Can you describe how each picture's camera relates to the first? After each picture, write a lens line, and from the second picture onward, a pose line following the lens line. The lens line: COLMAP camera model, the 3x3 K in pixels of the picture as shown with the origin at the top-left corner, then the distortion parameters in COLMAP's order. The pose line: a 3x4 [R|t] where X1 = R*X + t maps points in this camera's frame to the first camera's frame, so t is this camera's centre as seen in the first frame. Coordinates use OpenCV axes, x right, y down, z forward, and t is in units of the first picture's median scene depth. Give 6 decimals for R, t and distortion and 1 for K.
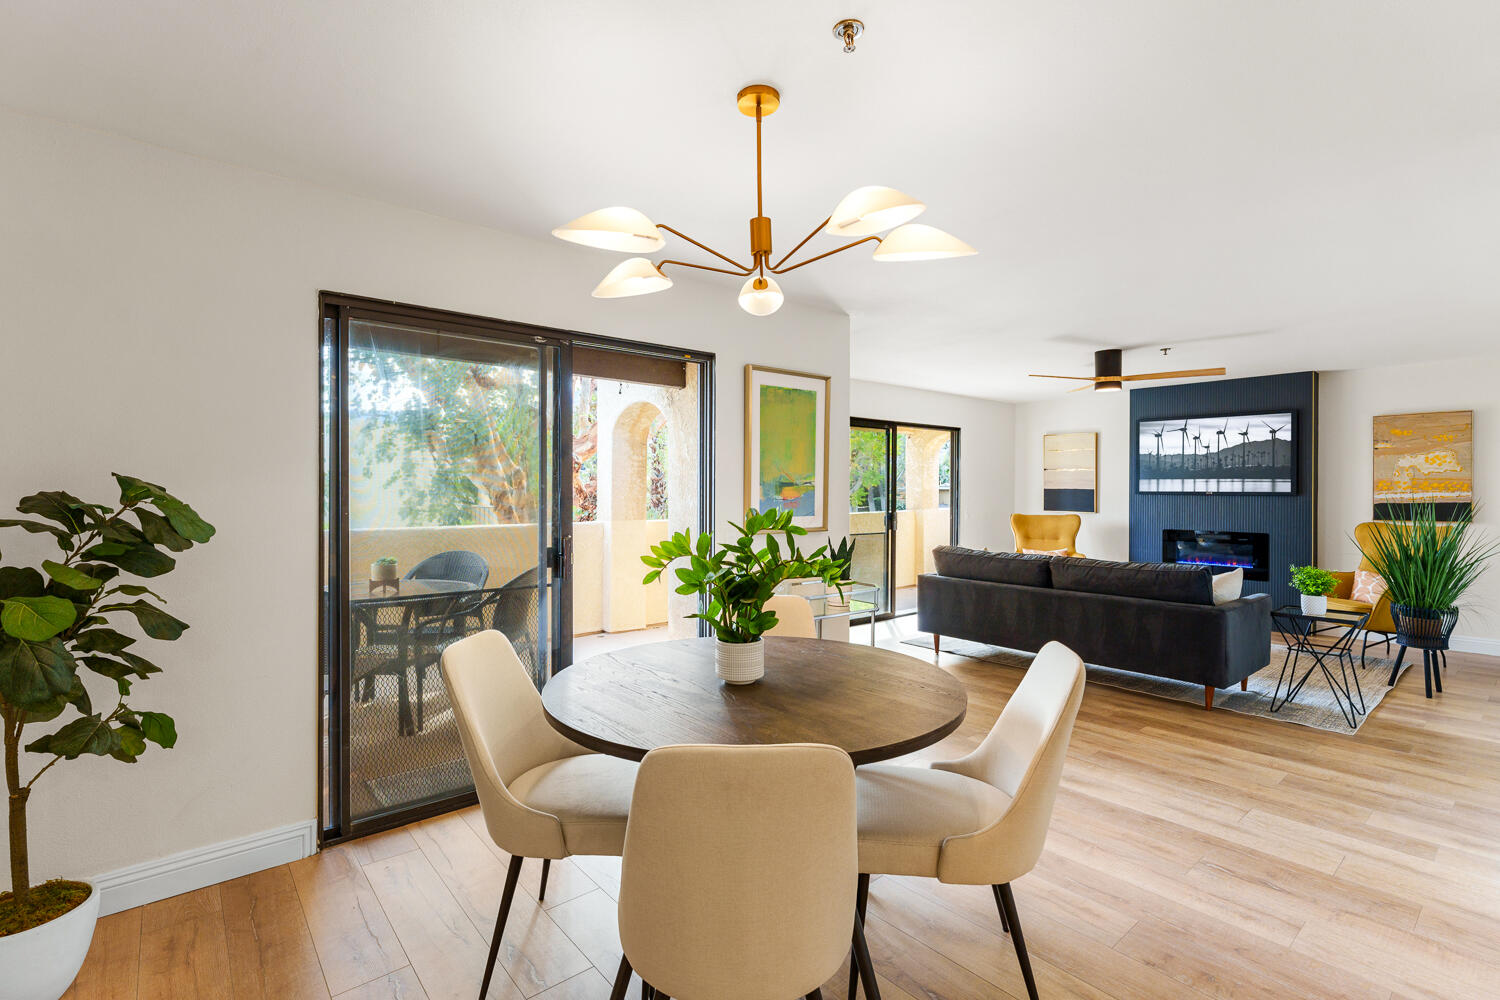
lens RADIAL K [[688.7, 0, 742.2], [0, 688.7, 495.0], [0, 0, 1]] dist [-0.003562, -0.000238]
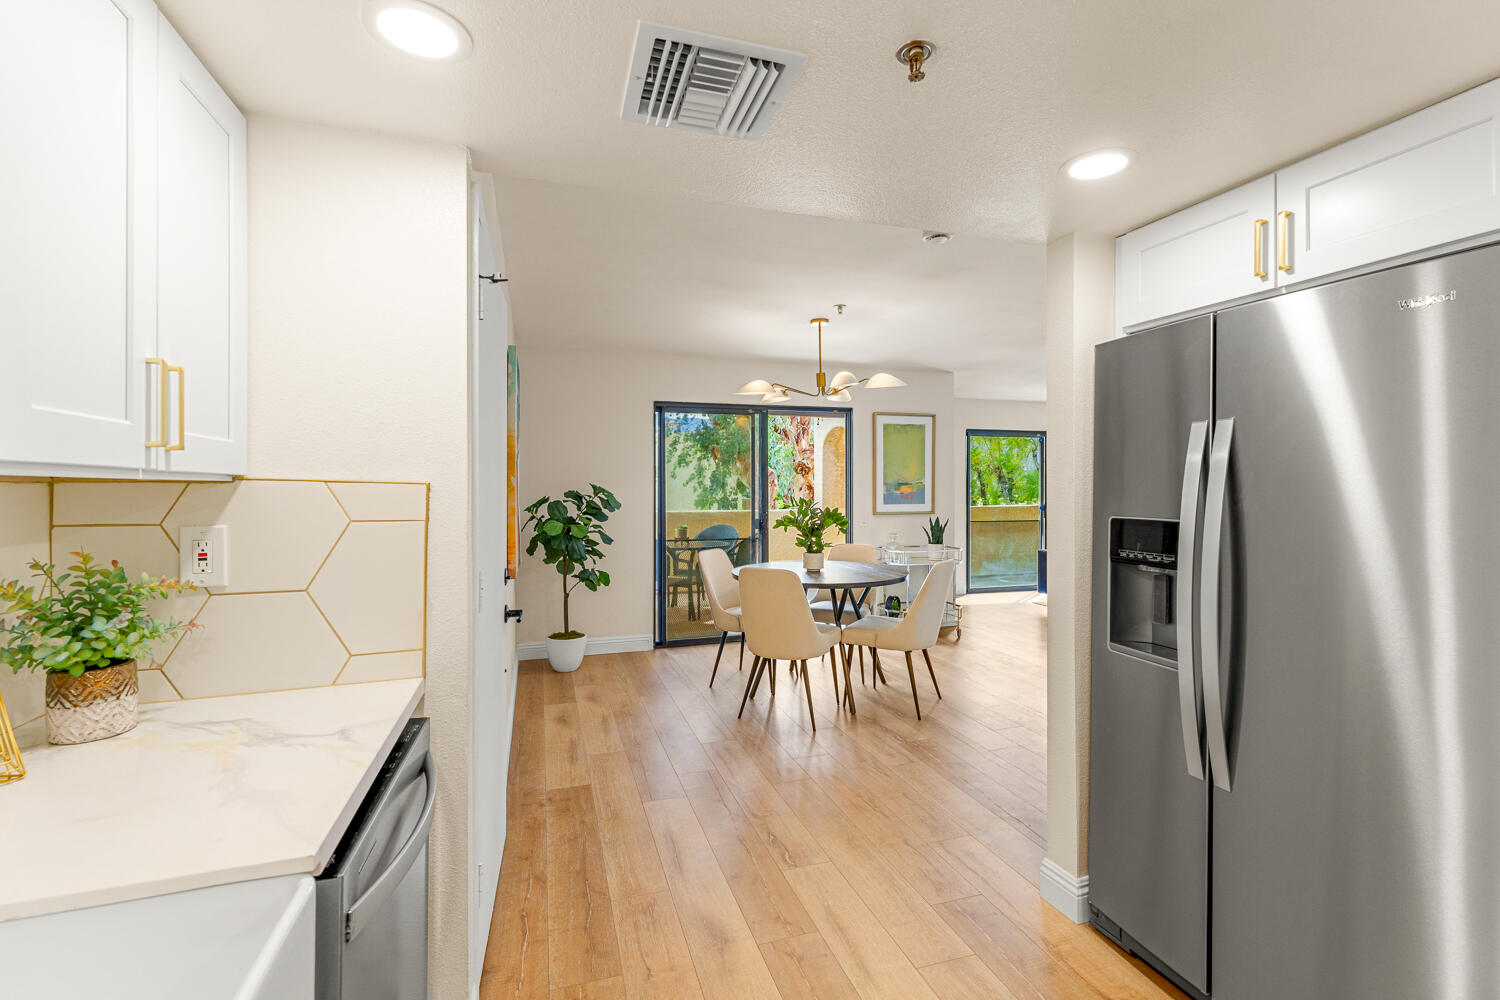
lens RADIAL K [[688.7, 0, 753.1], [0, 688.7, 497.0], [0, 0, 1]] dist [-0.003562, -0.000238]
pose [[0.926754, 0.001703, -0.375666, 0.360332], [0.002358, 0.999944, 0.010349, -0.002351], [0.375663, -0.010476, 0.926697, -0.654089]]
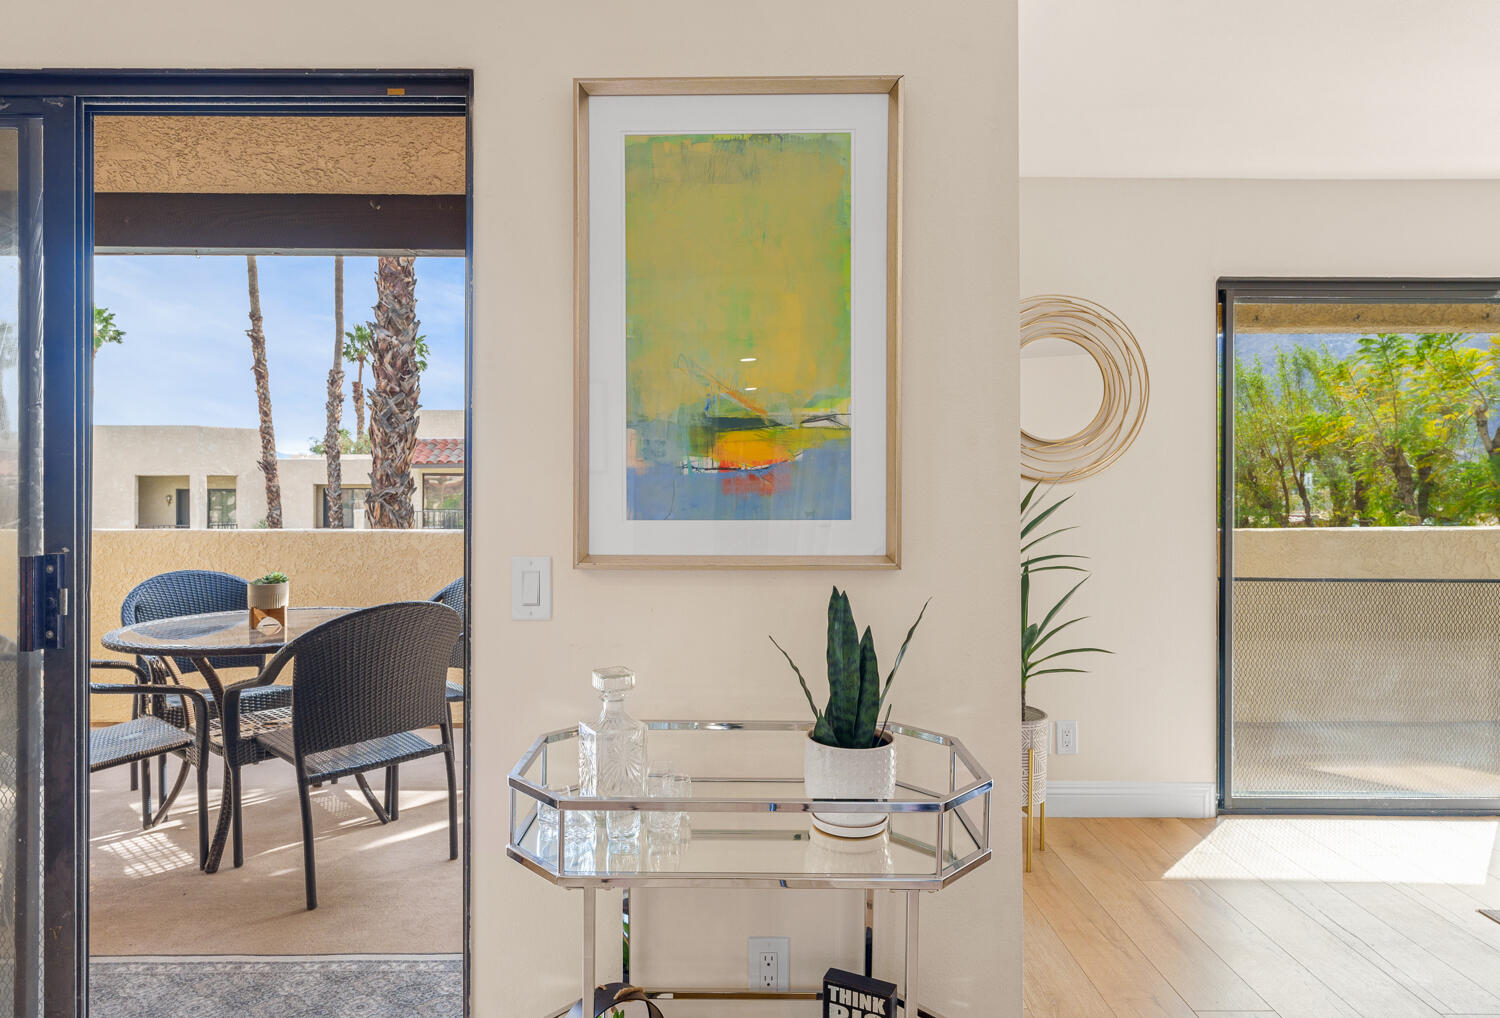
lens RADIAL K [[893.3, 0, 751.5], [0, 893.3, 503.3], [0, 0, 1]] dist [0.005894, -0.000159]
pose [[0.776281, 0.001094, -0.630385, 0.363971], [0.000051, 0.999998, 0.001798, 0.024417], [0.630386, -0.001428, 0.776280, 0.697165]]
